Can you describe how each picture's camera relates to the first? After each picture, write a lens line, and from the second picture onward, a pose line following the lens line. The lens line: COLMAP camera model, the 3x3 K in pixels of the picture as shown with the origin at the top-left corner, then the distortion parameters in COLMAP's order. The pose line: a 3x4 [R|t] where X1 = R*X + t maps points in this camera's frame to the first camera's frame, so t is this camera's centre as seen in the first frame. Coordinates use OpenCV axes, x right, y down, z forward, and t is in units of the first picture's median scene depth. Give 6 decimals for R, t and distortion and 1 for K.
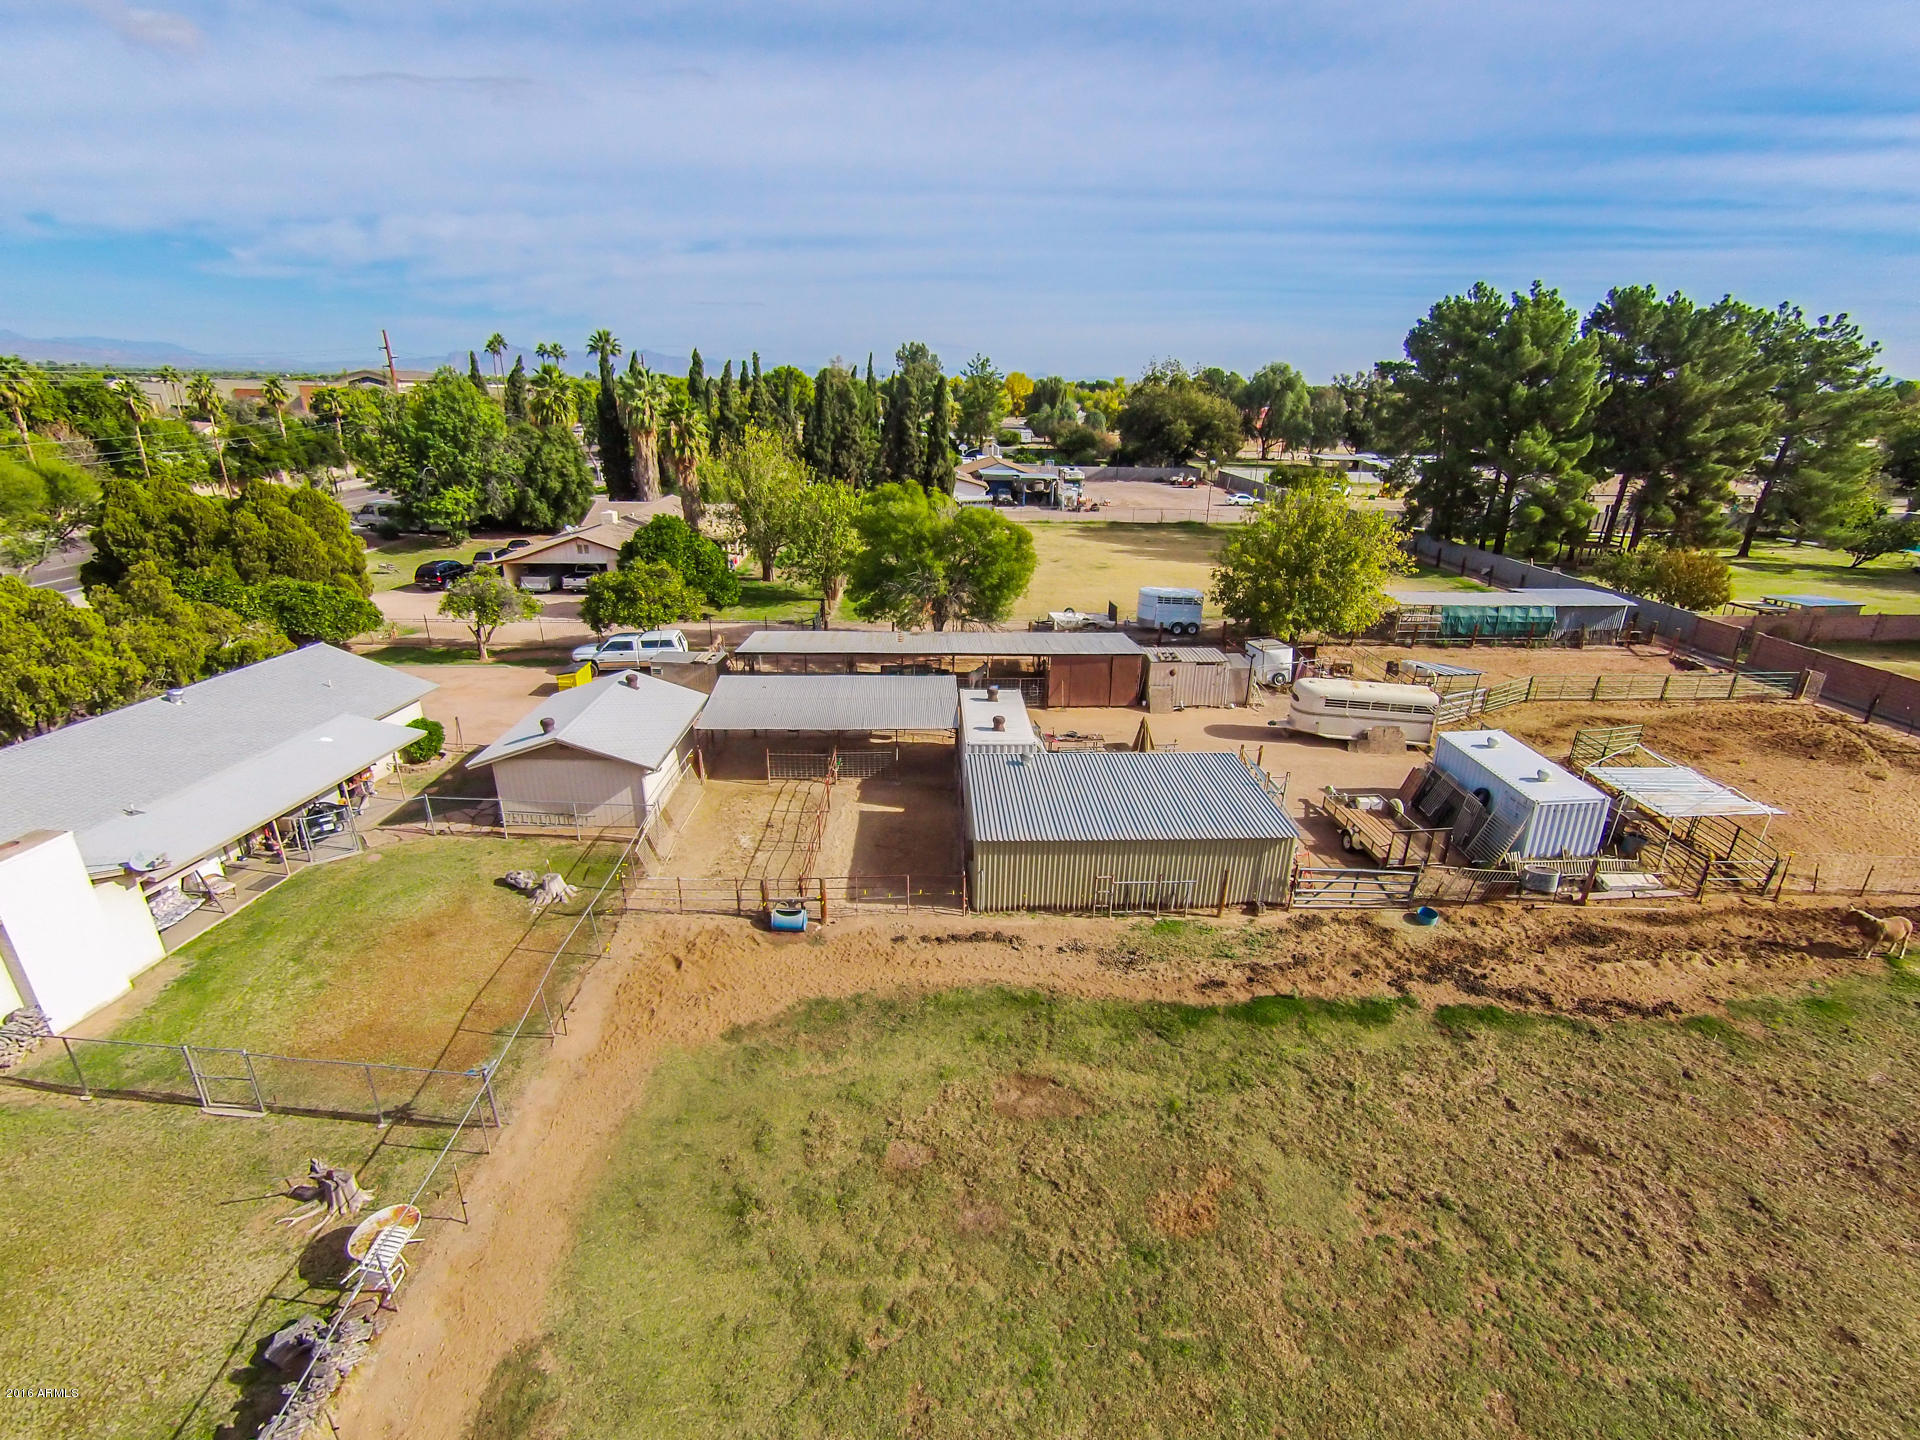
lens RADIAL K [[910.1, 0, 970.1], [0, 910.1, 731.6], [0, 0, 1]] dist [-0.041200, 0.023356]
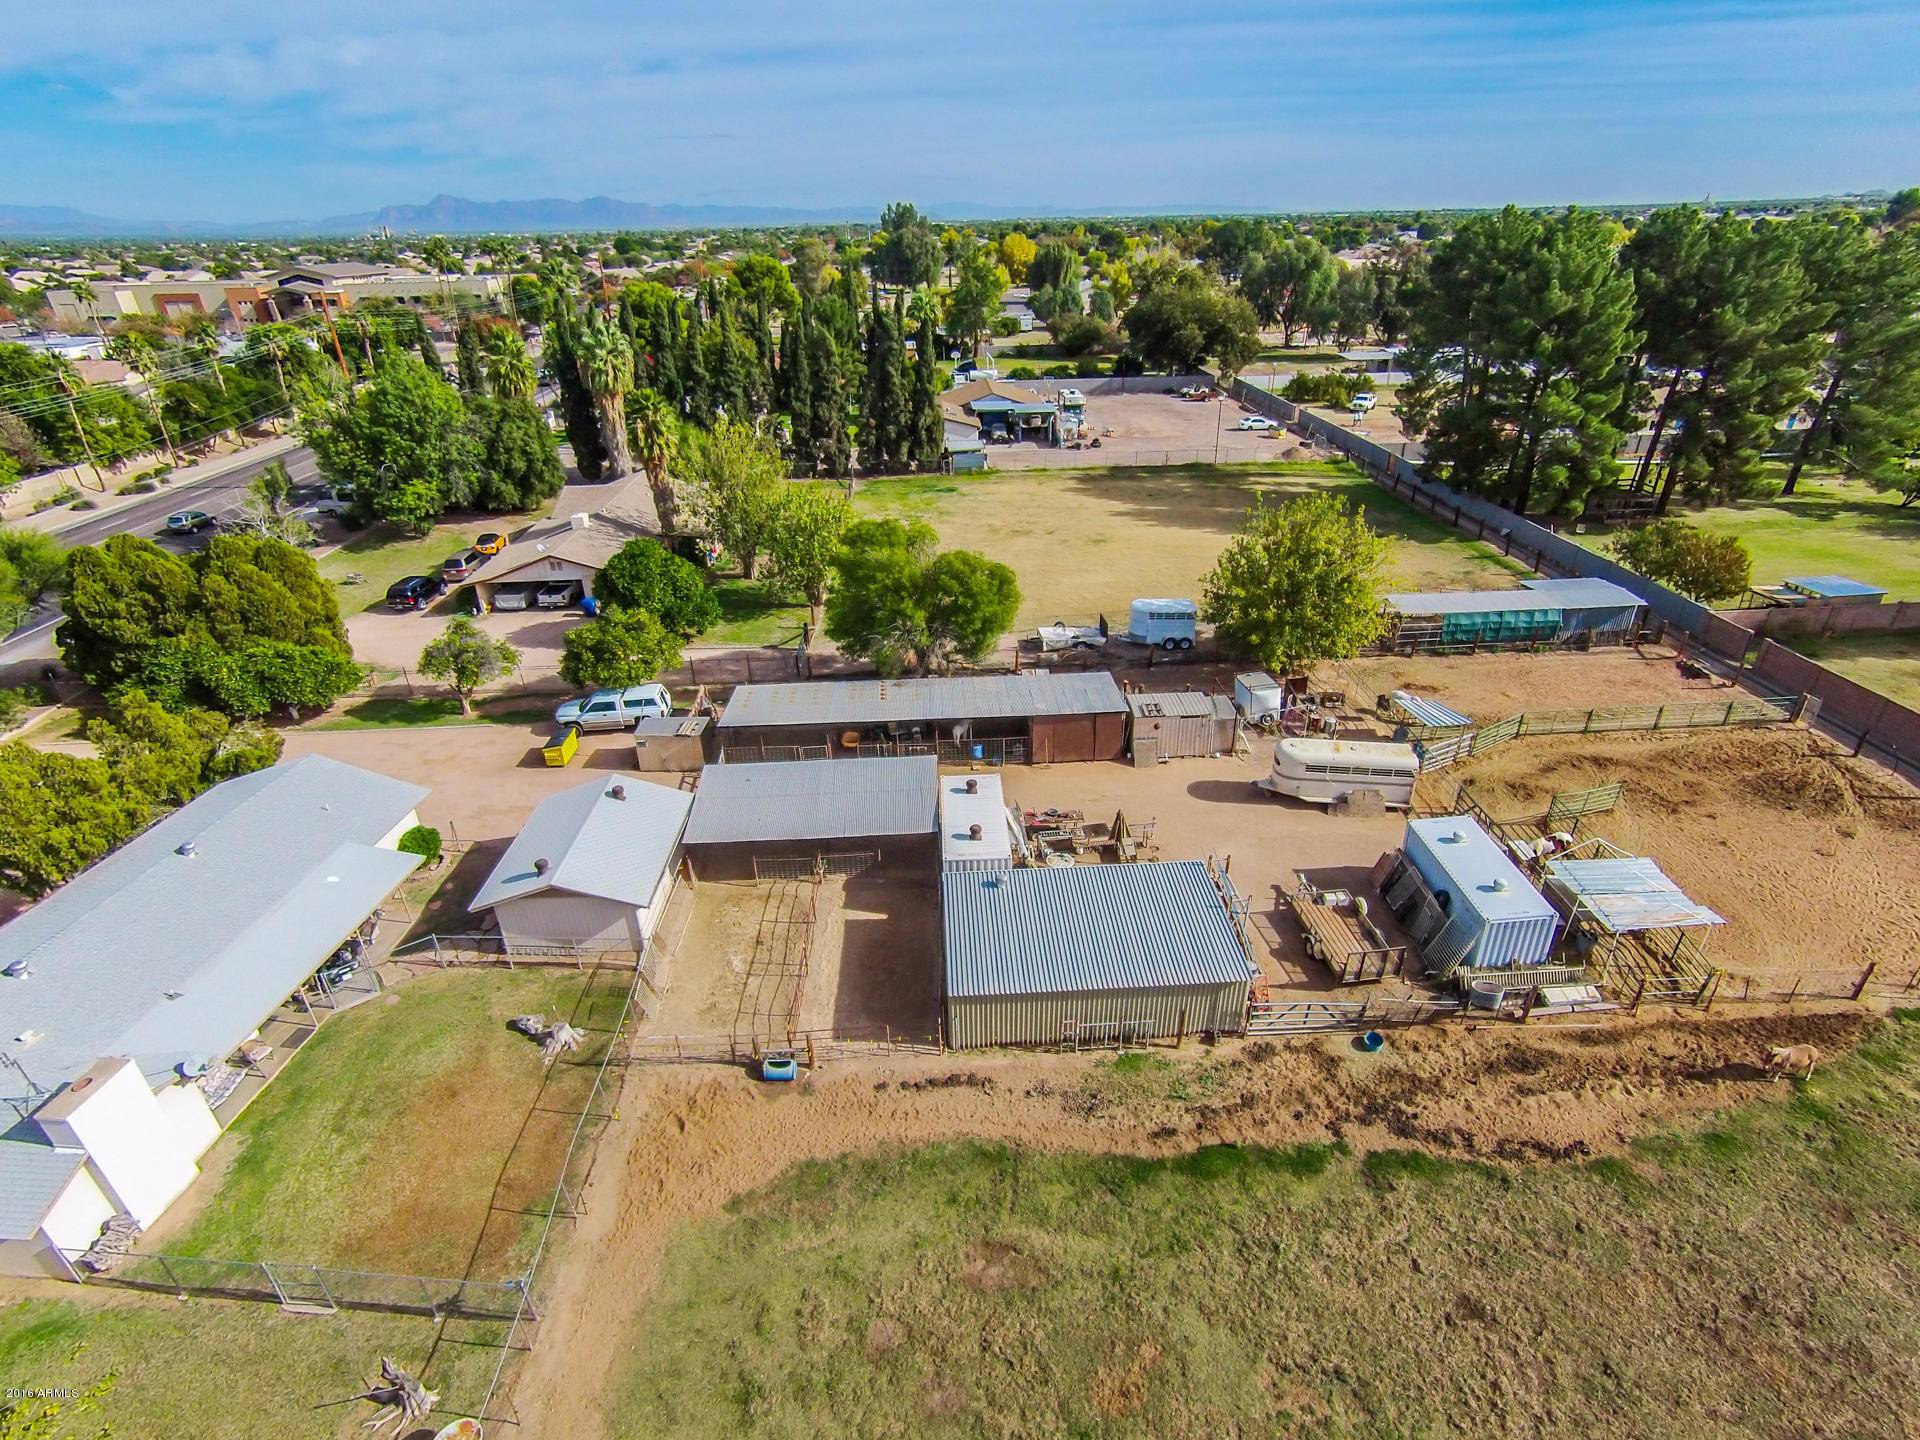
lens RADIAL K [[978.7, 0, 971.6], [0, 978.7, 728.1], [0, 0, 1]] dist [-0.048899, 0.029358]
pose [[0.999289, -0.034335, -0.015590, 0.052192], [0.035884, 0.992913, 0.113293, -0.266724], [0.011590, -0.113772, 0.993439, -0.090208]]
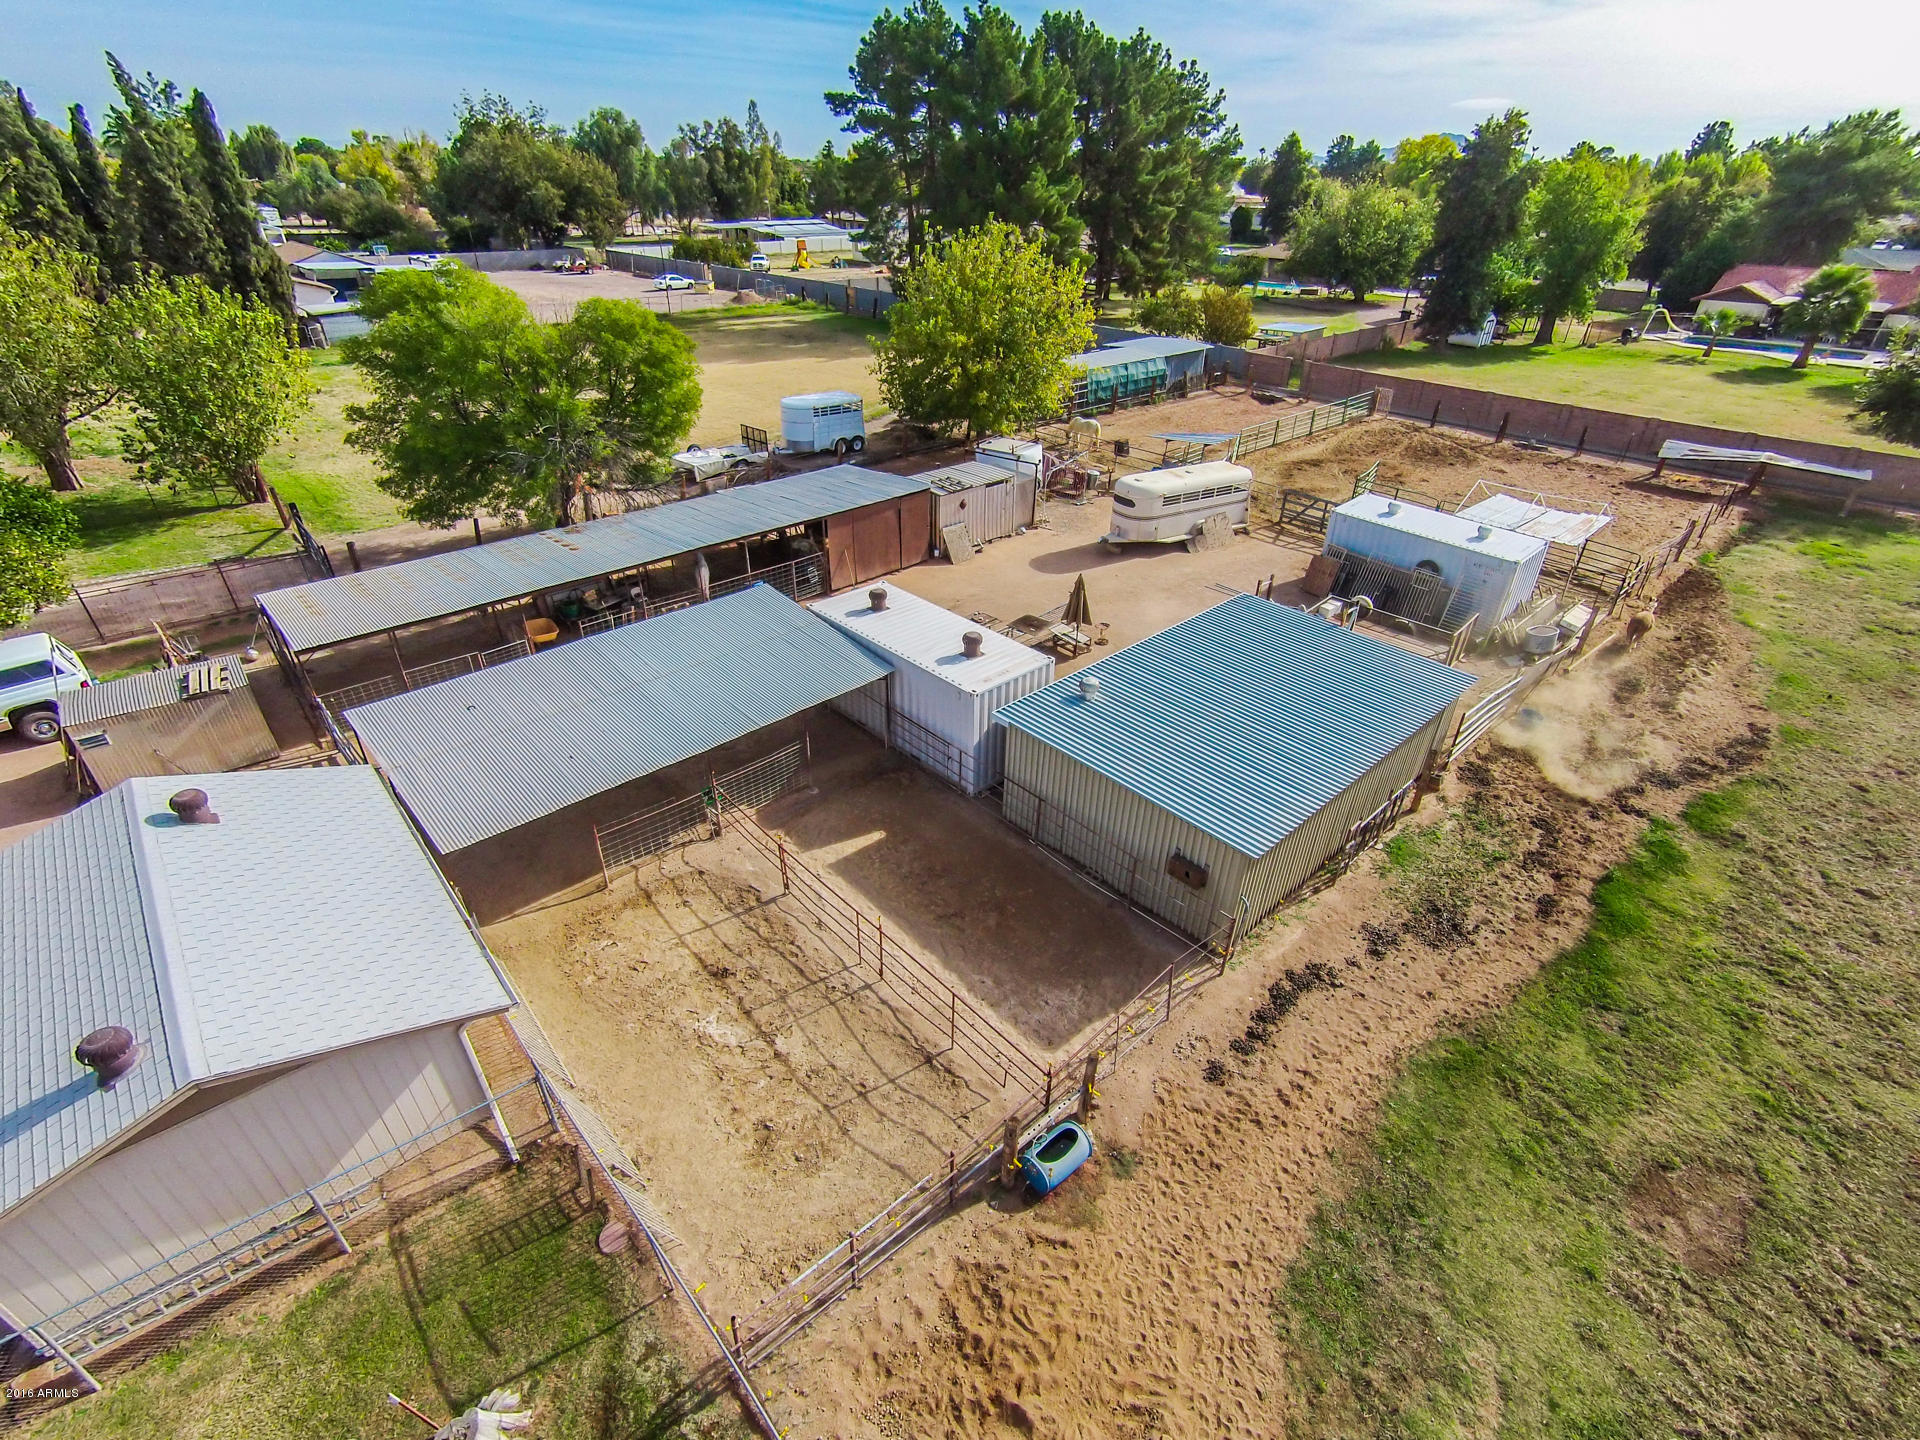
lens RADIAL K [[910.1, 0, 970.1], [0, 910.1, 731.6], [0, 0, 1]] dist [-0.041200, 0.023356]
pose [[0.760395, -0.345715, 0.549801, -0.352729], [0.225823, 0.934467, 0.275272, -0.132152], [-0.608936, -0.085158, 0.788635, 0.539597]]
